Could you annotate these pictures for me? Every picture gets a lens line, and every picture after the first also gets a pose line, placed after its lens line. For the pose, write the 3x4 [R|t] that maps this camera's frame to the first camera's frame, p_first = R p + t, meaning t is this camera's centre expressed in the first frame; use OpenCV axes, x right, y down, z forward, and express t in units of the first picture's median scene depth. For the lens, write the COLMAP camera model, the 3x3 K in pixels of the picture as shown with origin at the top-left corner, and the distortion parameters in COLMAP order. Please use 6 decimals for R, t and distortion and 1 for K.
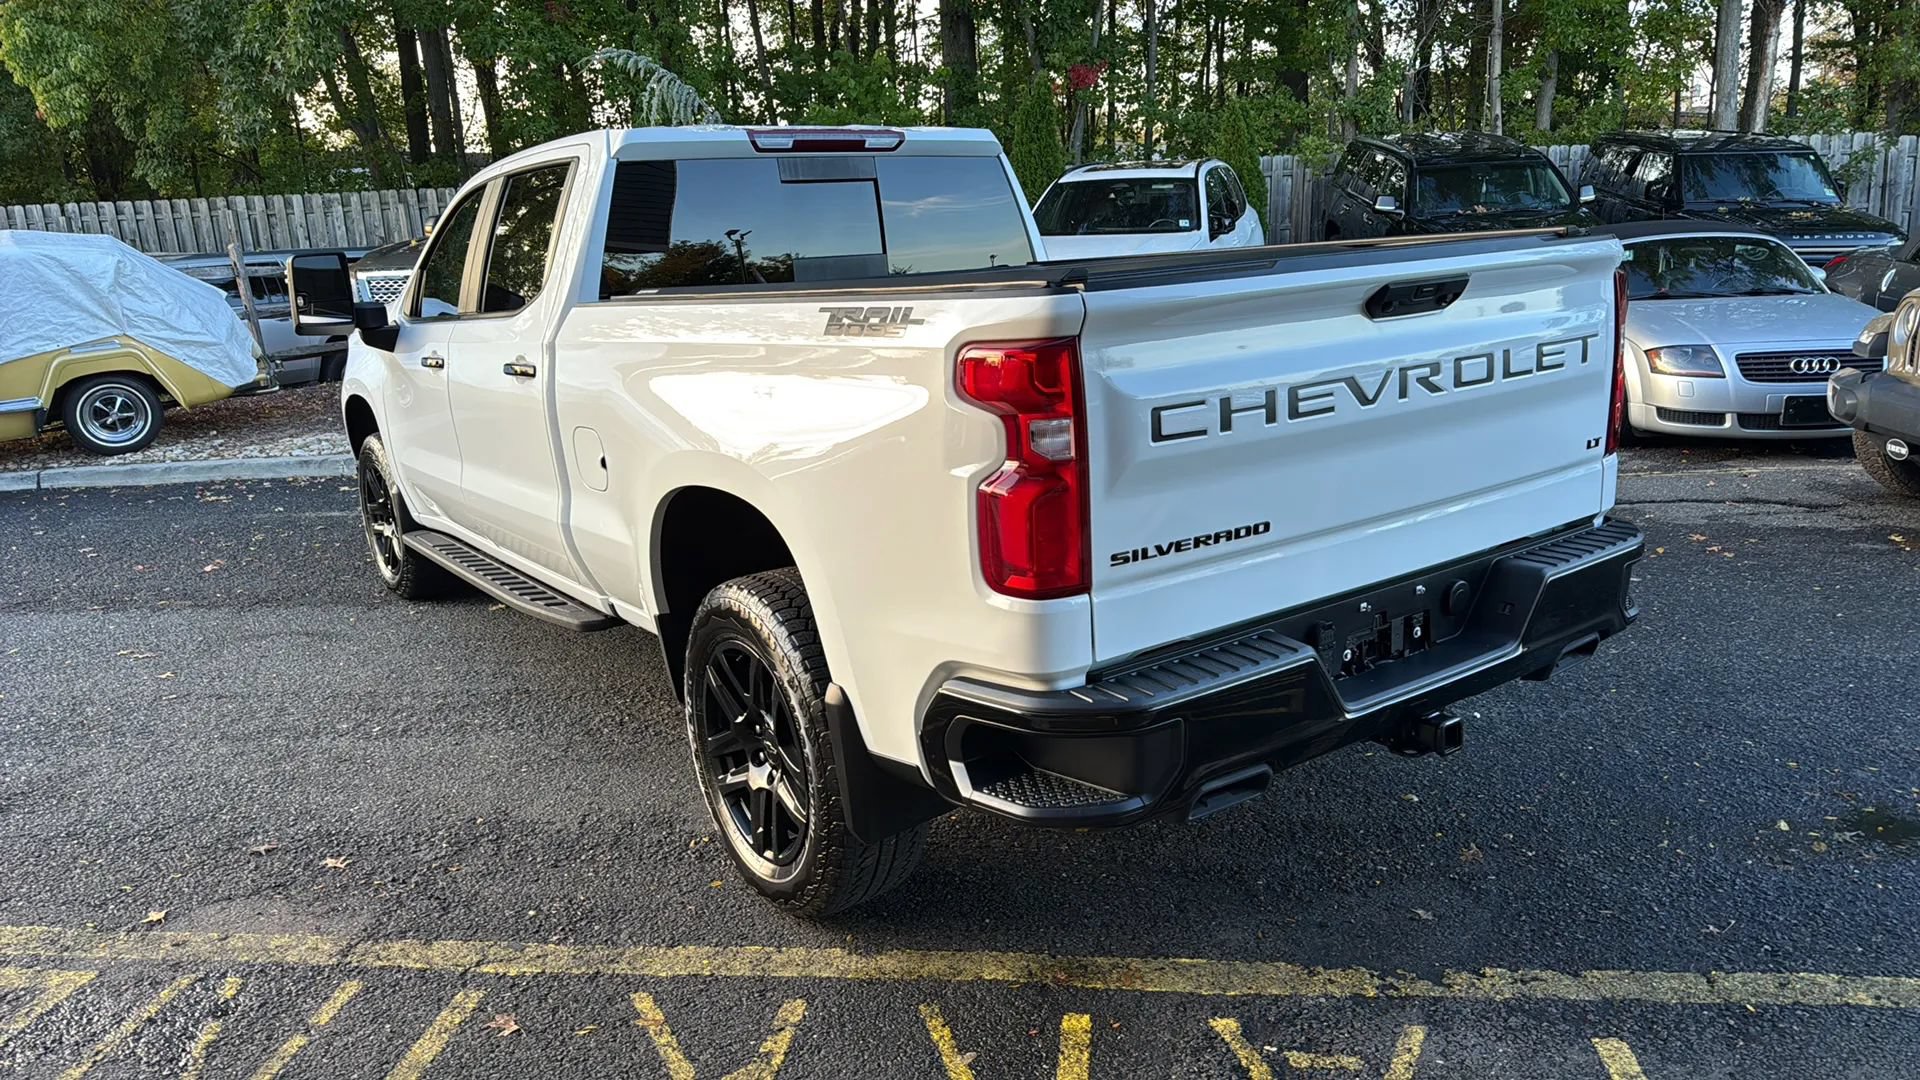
lens RADIAL K [[1276.1, 0, 960.6], [0, 1276.1, 543.8], [0, 0, 1]] dist [0.085237, -0.109255]
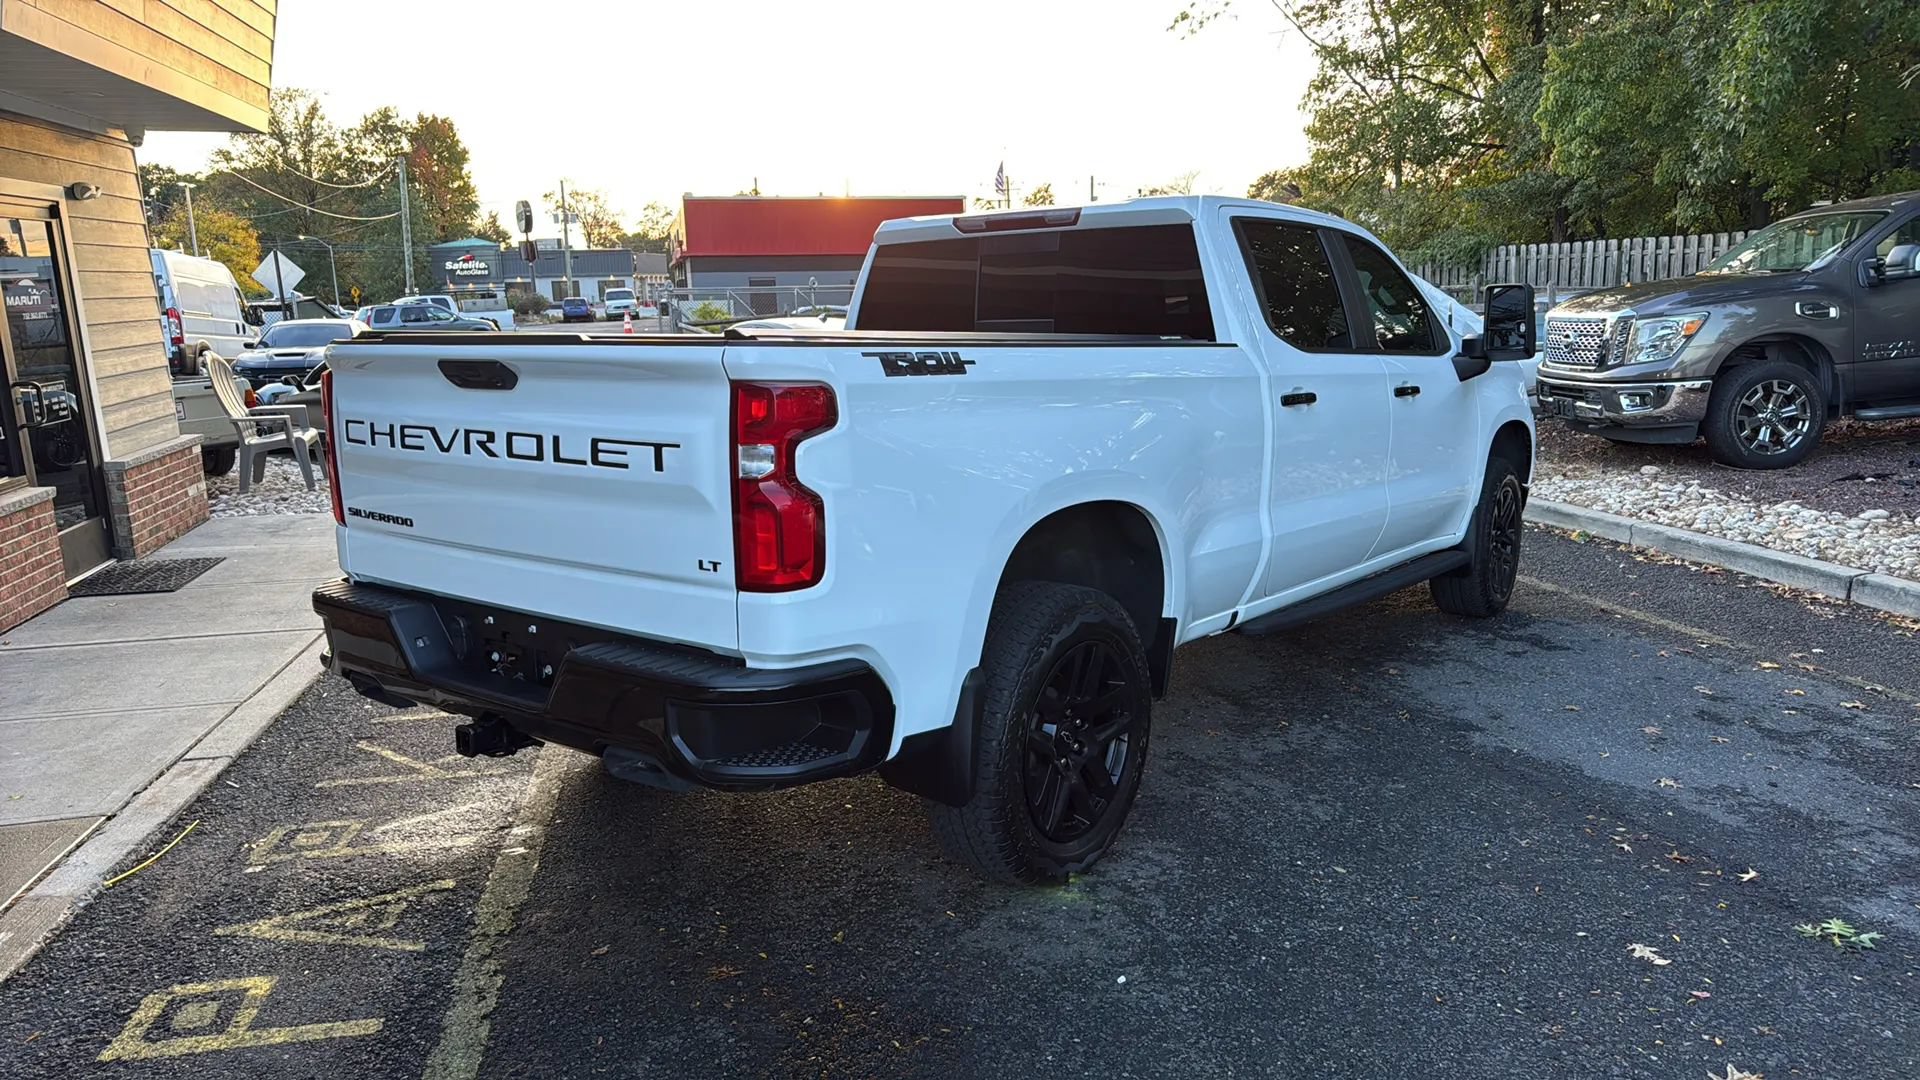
lens RADIAL K [[1279.0, 0, 959.0], [0, 1279.0, 534.0], [0, 0, 1]] dist [0.080103, -0.113294]
pose [[0.303501, 0.206217, -0.930248, 1.634340], [-0.229010, 0.963468, 0.138864, -0.314823], [0.924901, 0.170891, 0.339639, 1.009026]]
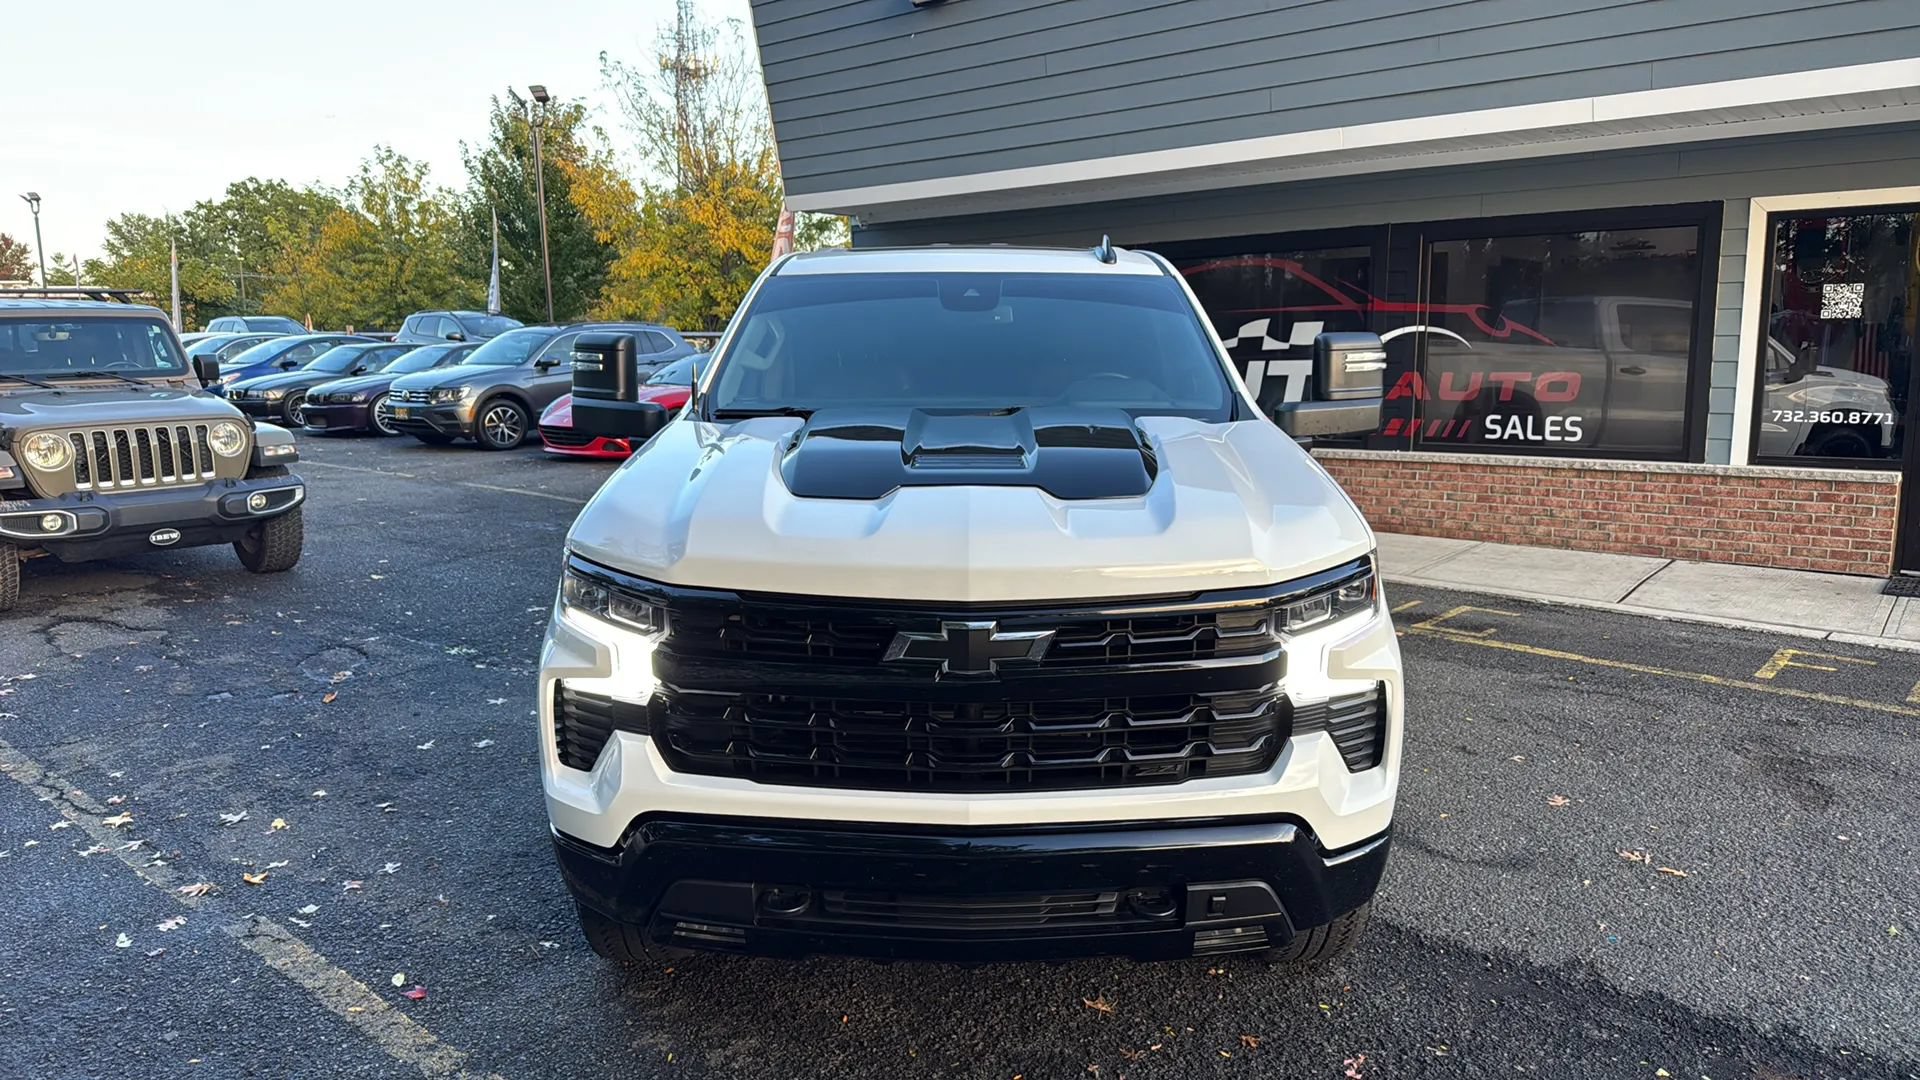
lens RADIAL K [[1276.1, 0, 960.6], [0, 1276.1, 543.8], [0, 0, 1]] dist [0.085237, -0.109255]
pose [[-0.816981, -0.050477, 0.574452, -1.570737], [0.184903, 0.920635, 0.343864, -0.870742], [-0.546218, 0.387147, -0.742808, 3.640191]]
